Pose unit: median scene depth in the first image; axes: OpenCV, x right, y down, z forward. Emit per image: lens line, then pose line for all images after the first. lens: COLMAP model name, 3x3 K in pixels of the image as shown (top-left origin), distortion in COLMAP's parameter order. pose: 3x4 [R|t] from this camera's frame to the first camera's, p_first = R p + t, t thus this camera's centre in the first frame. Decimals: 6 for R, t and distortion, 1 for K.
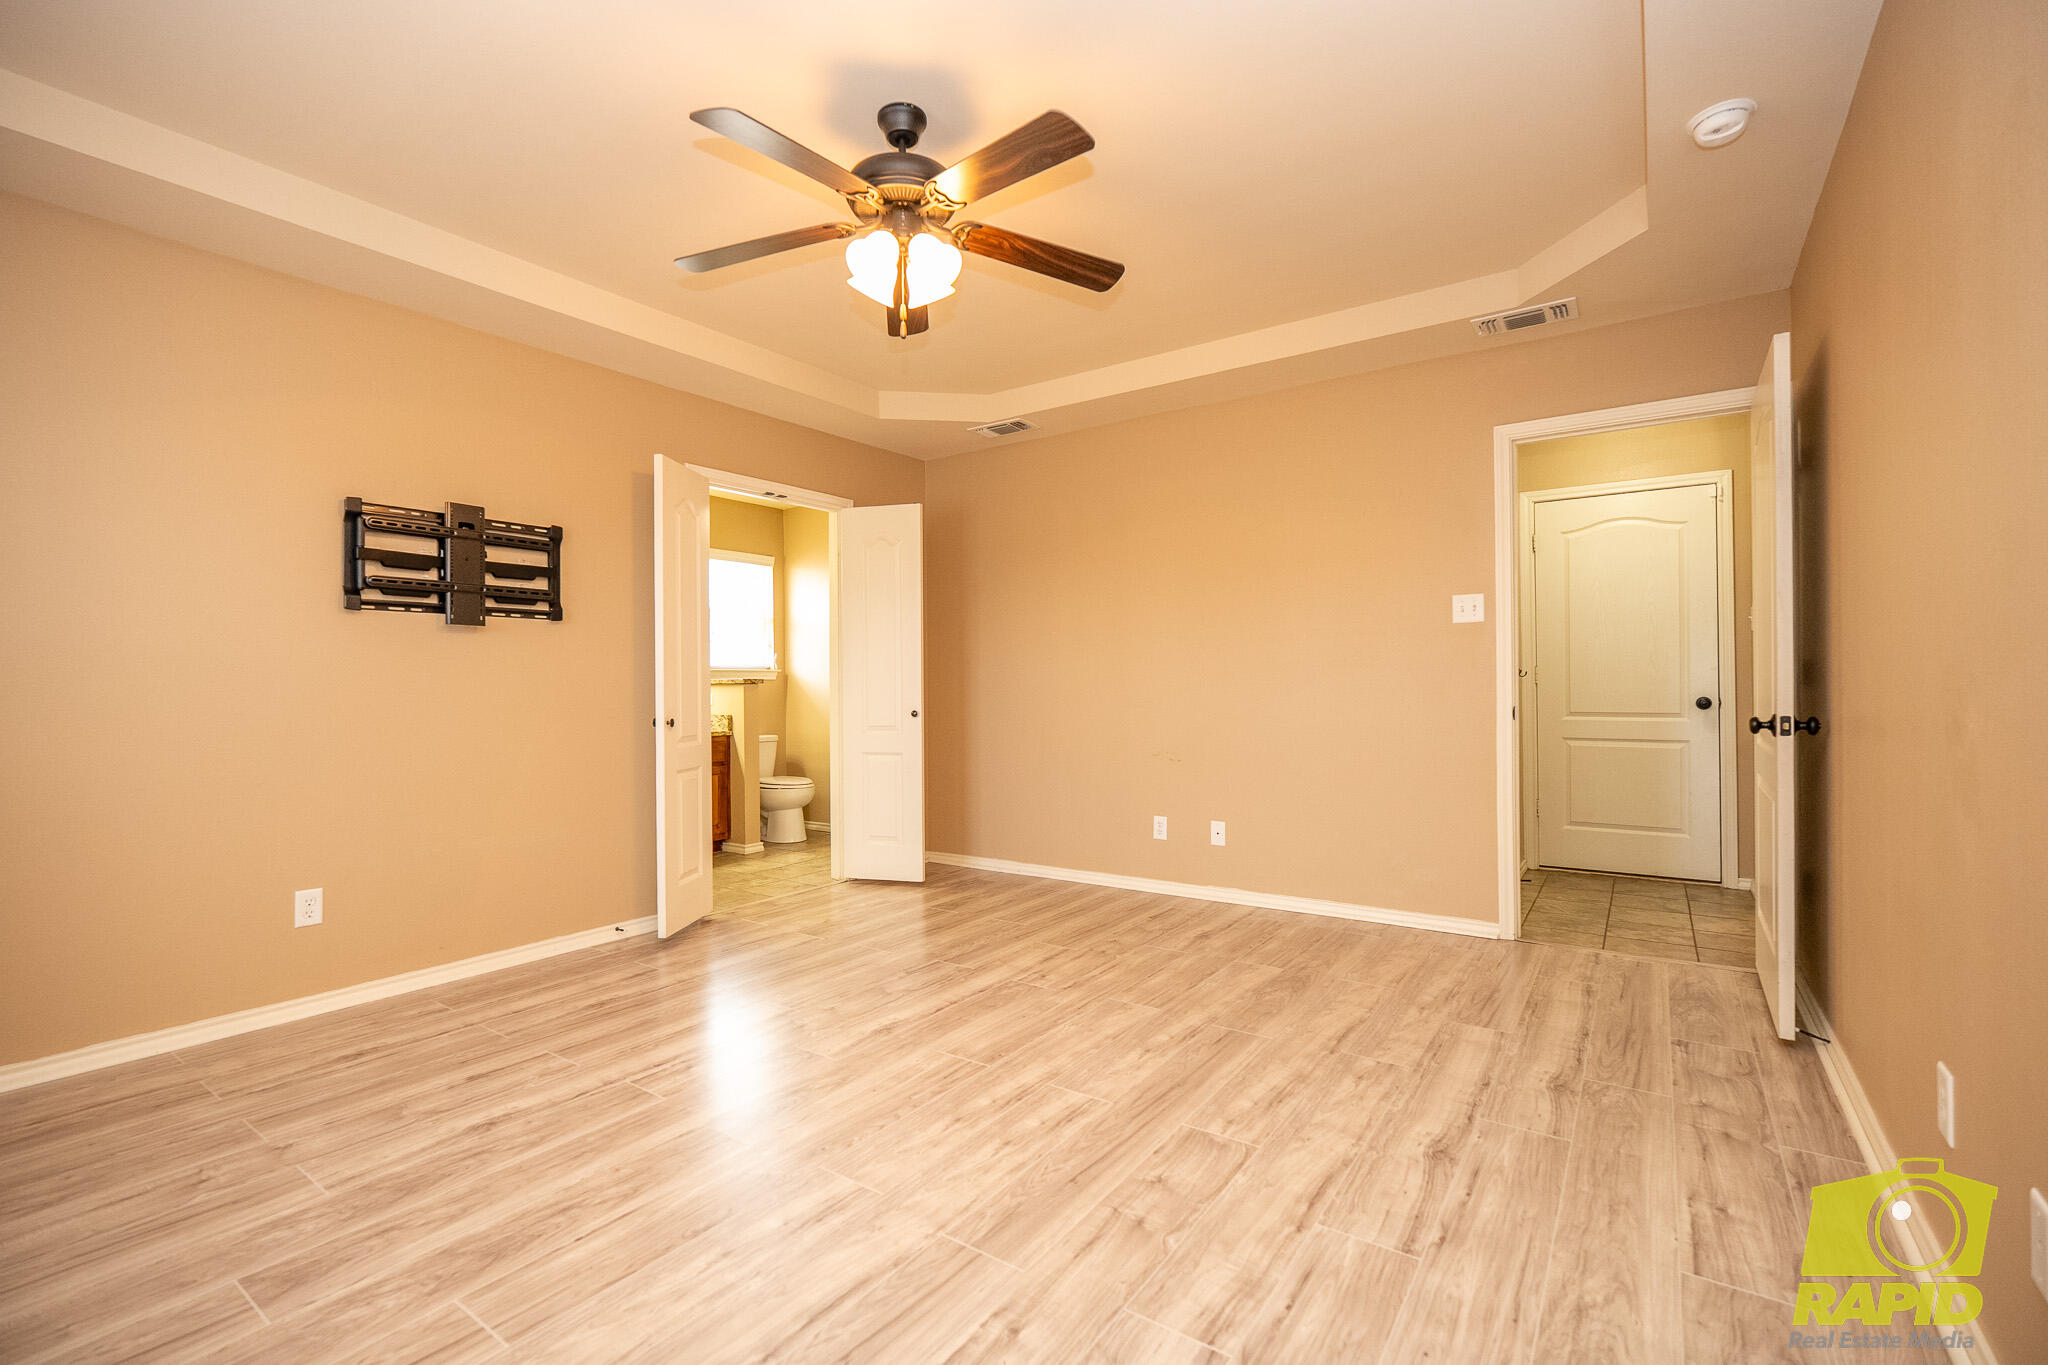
lens RADIAL K [[899.1, 0, 1024.0], [0, 899.1, 682.5], [0, 0, 1]] dist [-0.006849, 0.000921]
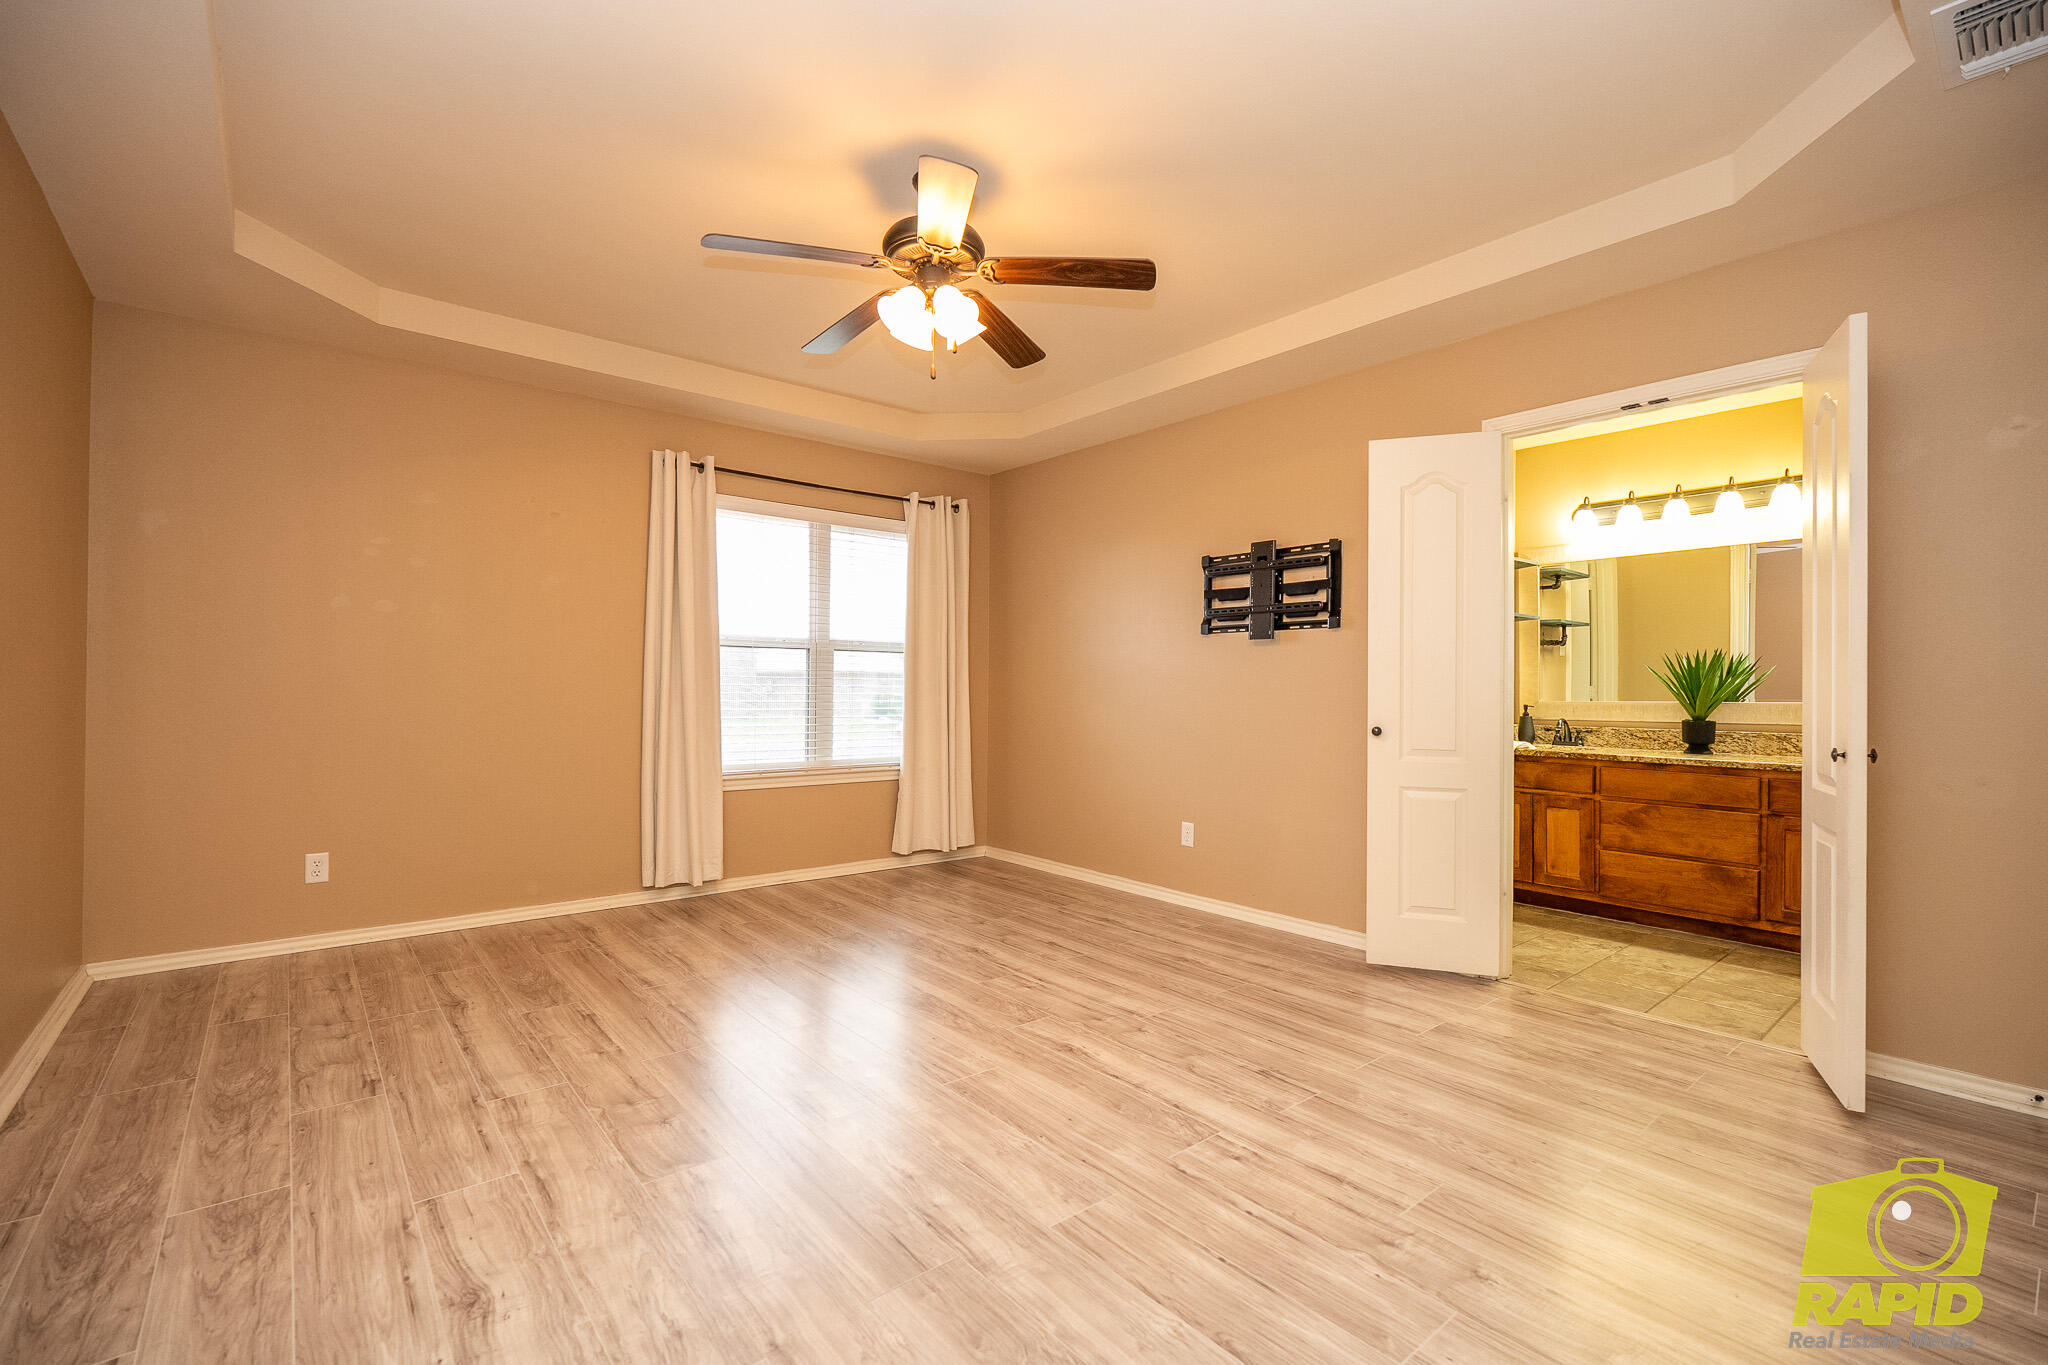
lens RADIAL K [[899.1, 0, 1024.0], [0, 899.1, 682.5], [0, 0, 1]] dist [-0.006849, 0.000921]
pose [[-0.263798, 0.000843, -0.964578, 0.753110], [-0.002435, 0.999996, 0.001540, -0.006456], [0.964575, 0.002755, -0.263795, 1.157511]]
